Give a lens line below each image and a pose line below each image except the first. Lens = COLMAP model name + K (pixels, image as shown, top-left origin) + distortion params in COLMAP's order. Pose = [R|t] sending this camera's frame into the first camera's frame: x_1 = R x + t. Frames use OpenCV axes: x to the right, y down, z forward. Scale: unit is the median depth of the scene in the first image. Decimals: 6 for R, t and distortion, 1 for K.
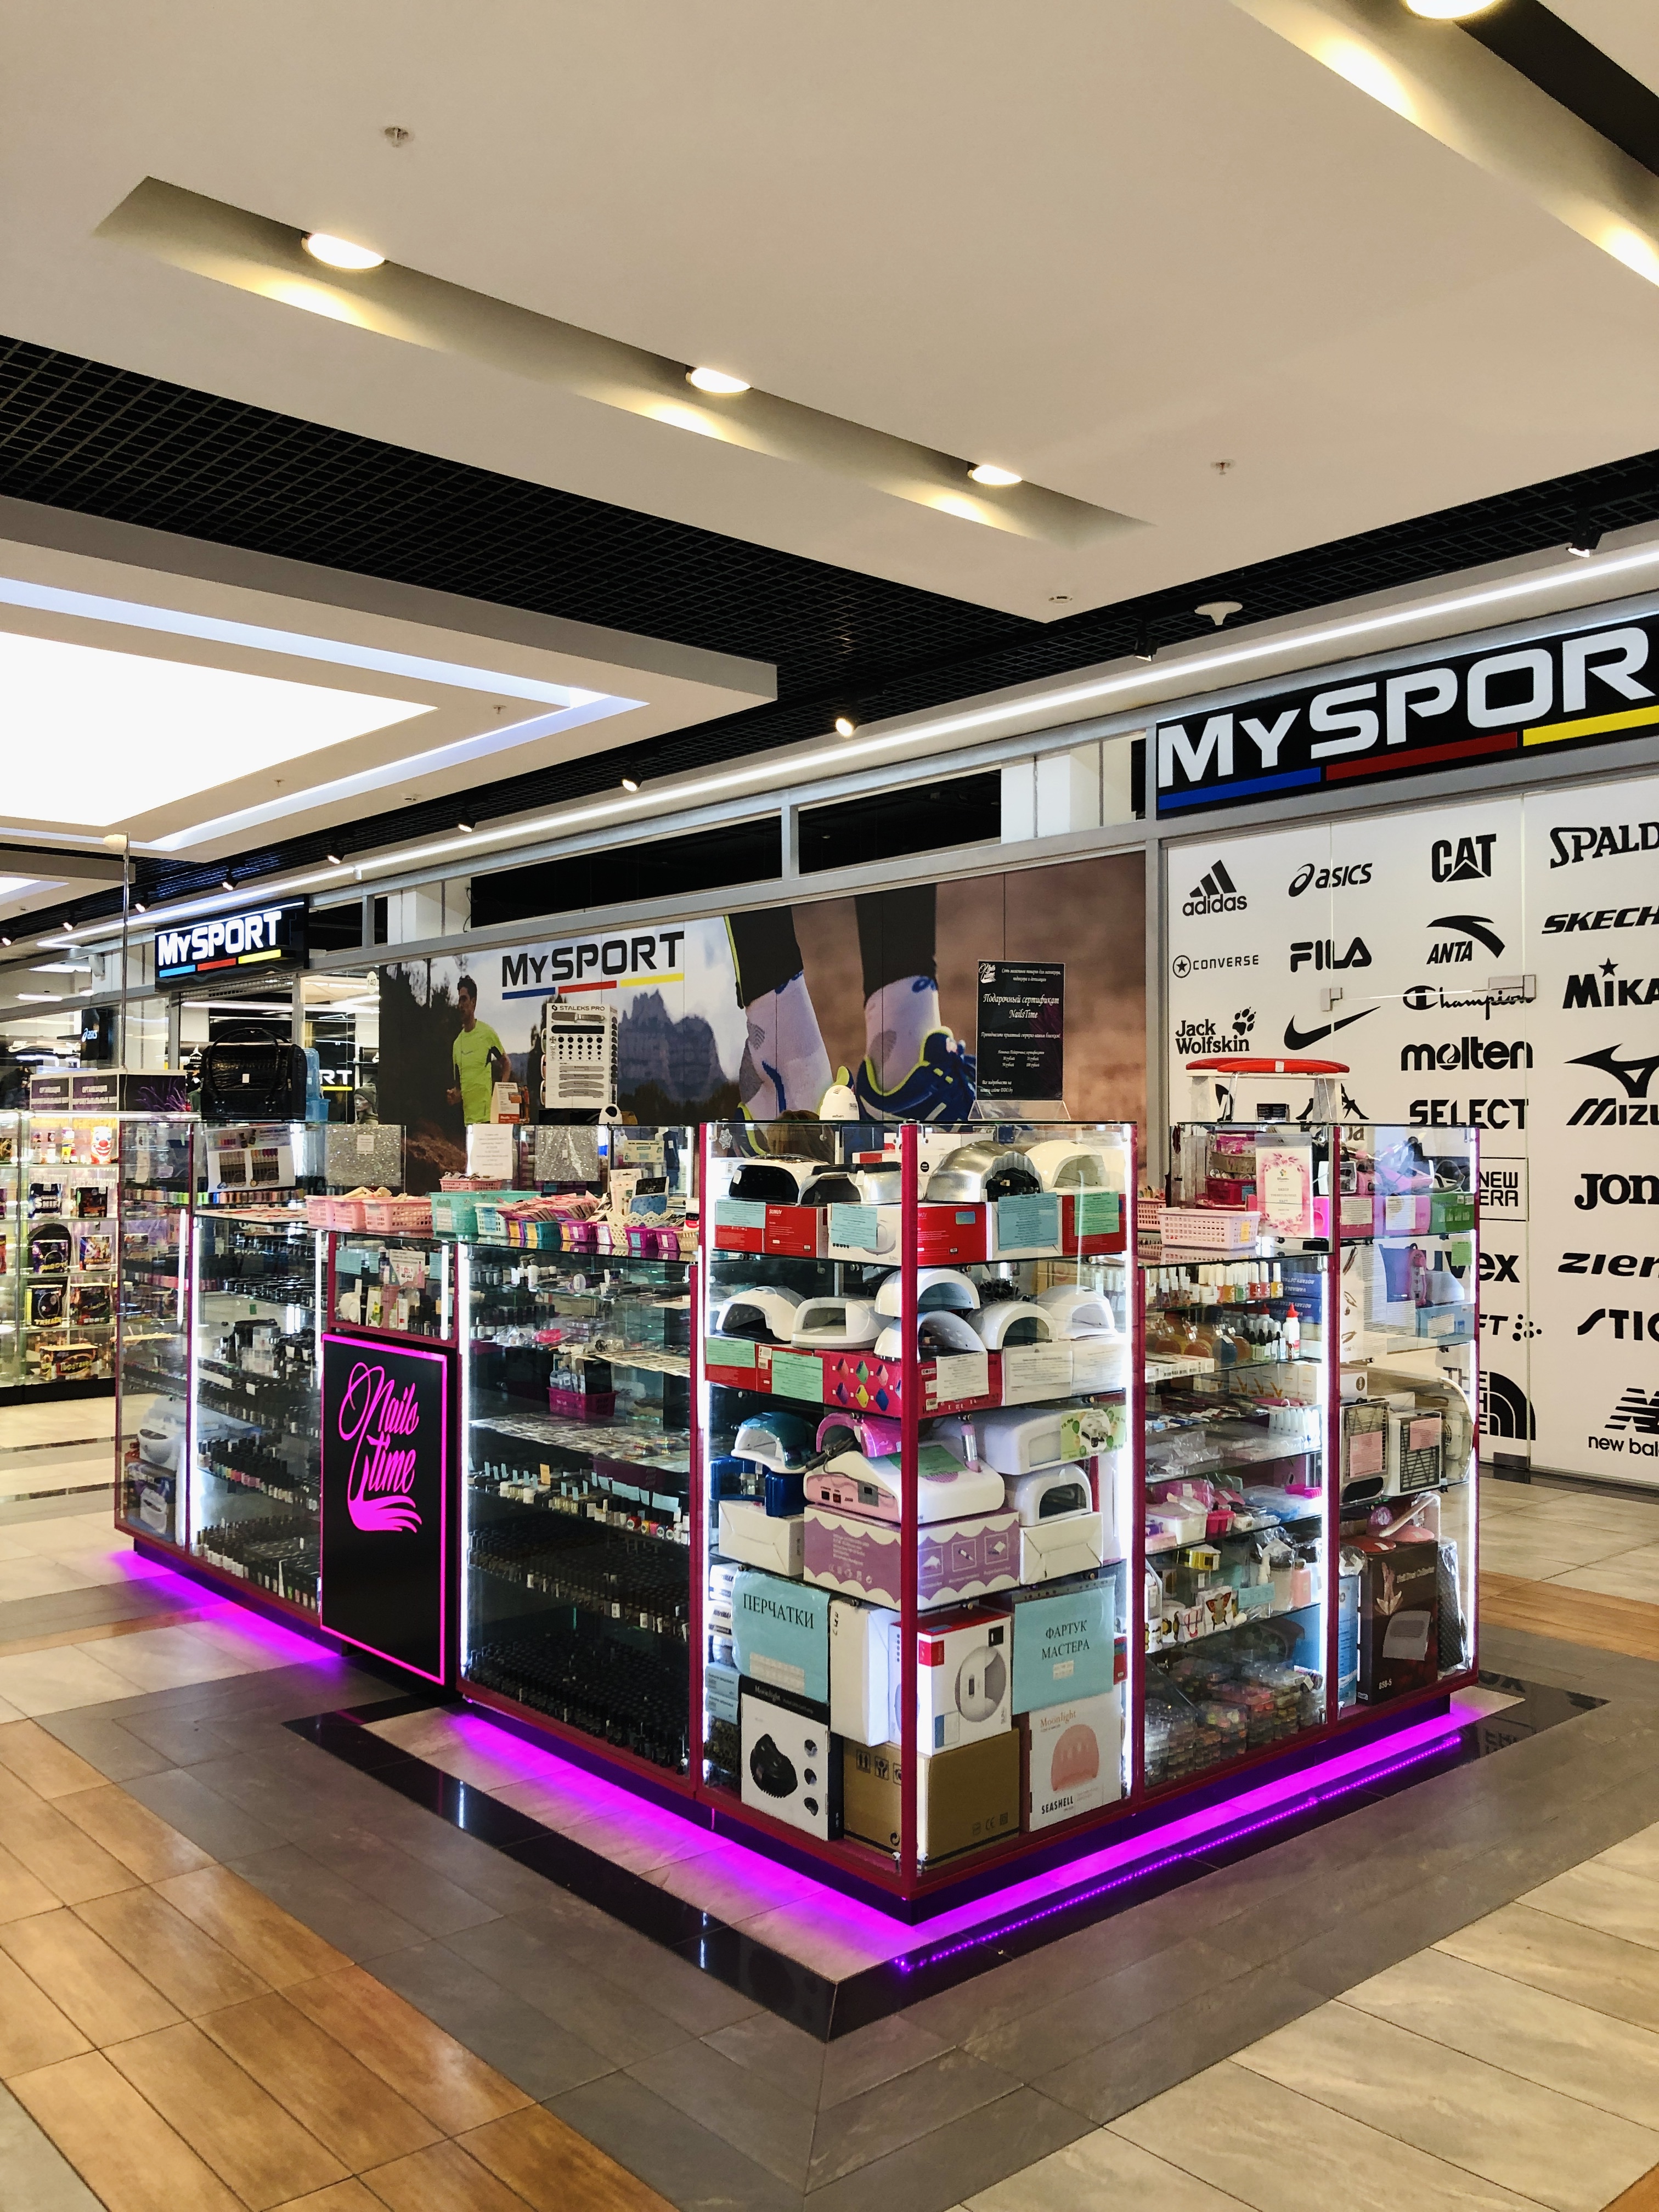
lens RADIAL K [[1818.7, 0, 862.2], [0, 1818.7, 1069.7], [0, 0, 1]] dist [0.029575, -0.020333]
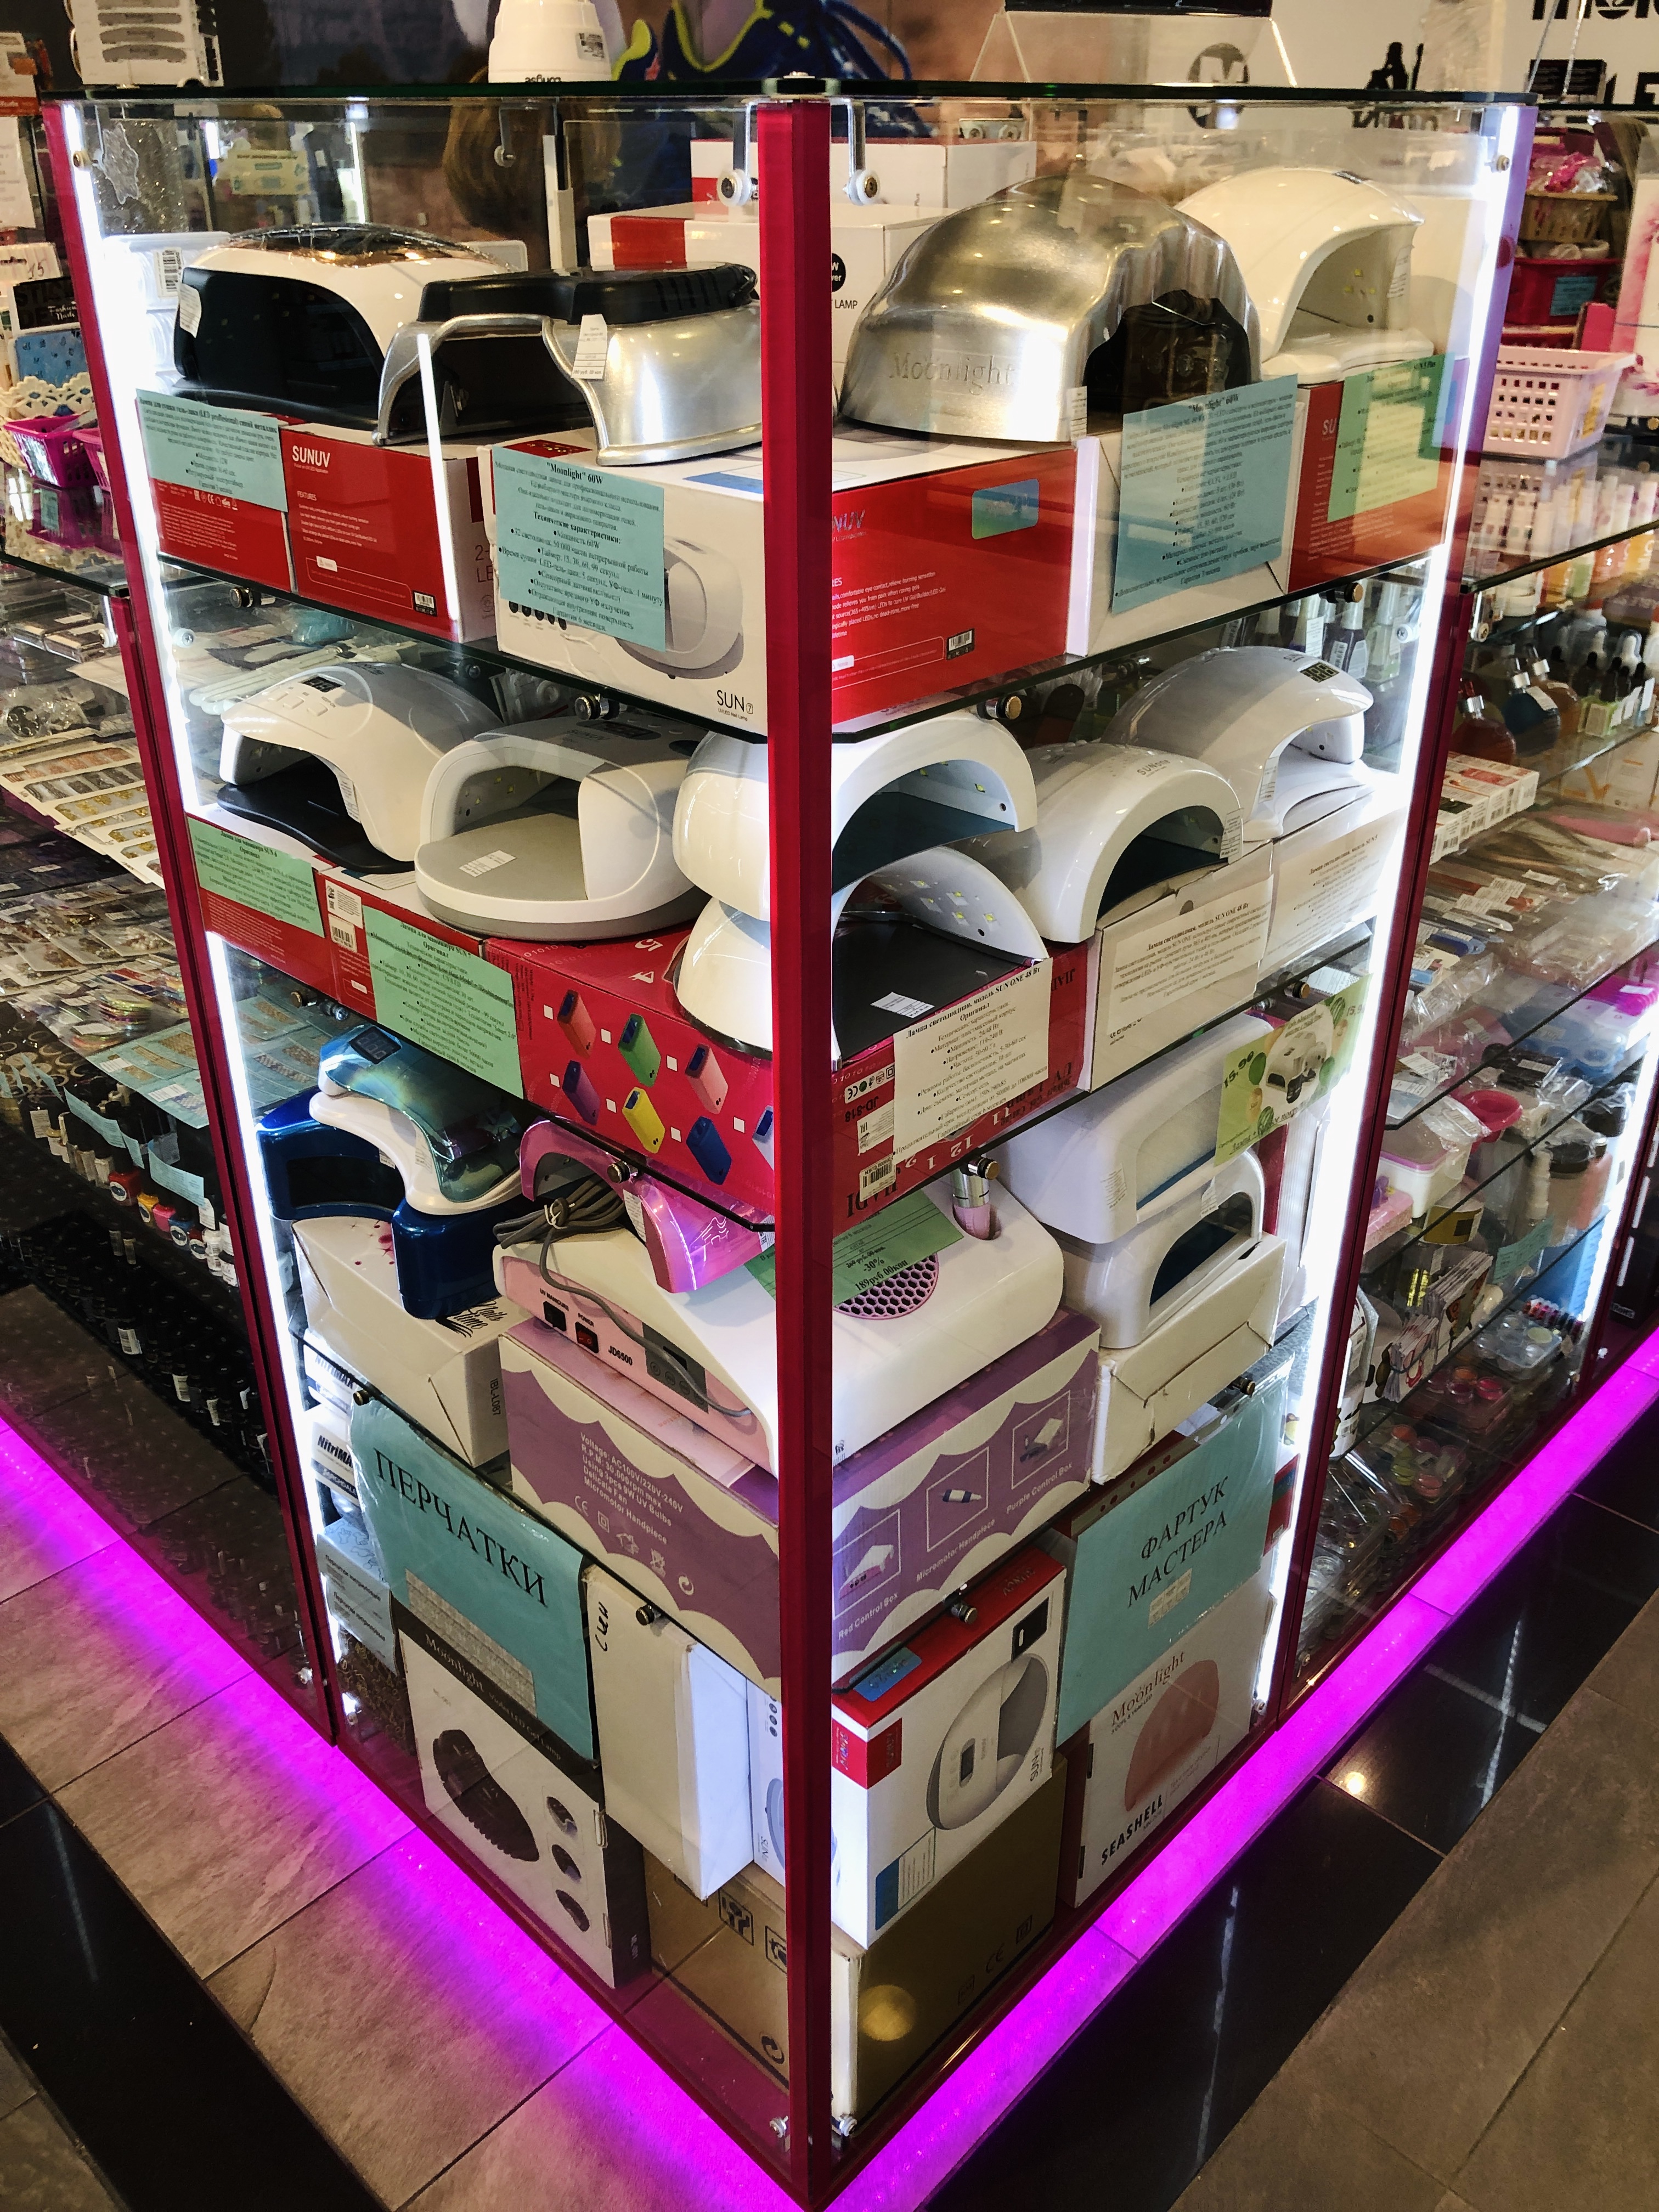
lens RADIAL K [[1818.7, 0, 832.5], [0, 1818.7, 1080.1], [0, 0, 1]] dist [0.029575, -0.020333]
pose [[0.997388, -0.035771, 0.062744, 0.008568], [0.000420, 0.871595, 0.490226, 0.016436], [-0.072223, -0.488919, 0.869334, 0.494821]]
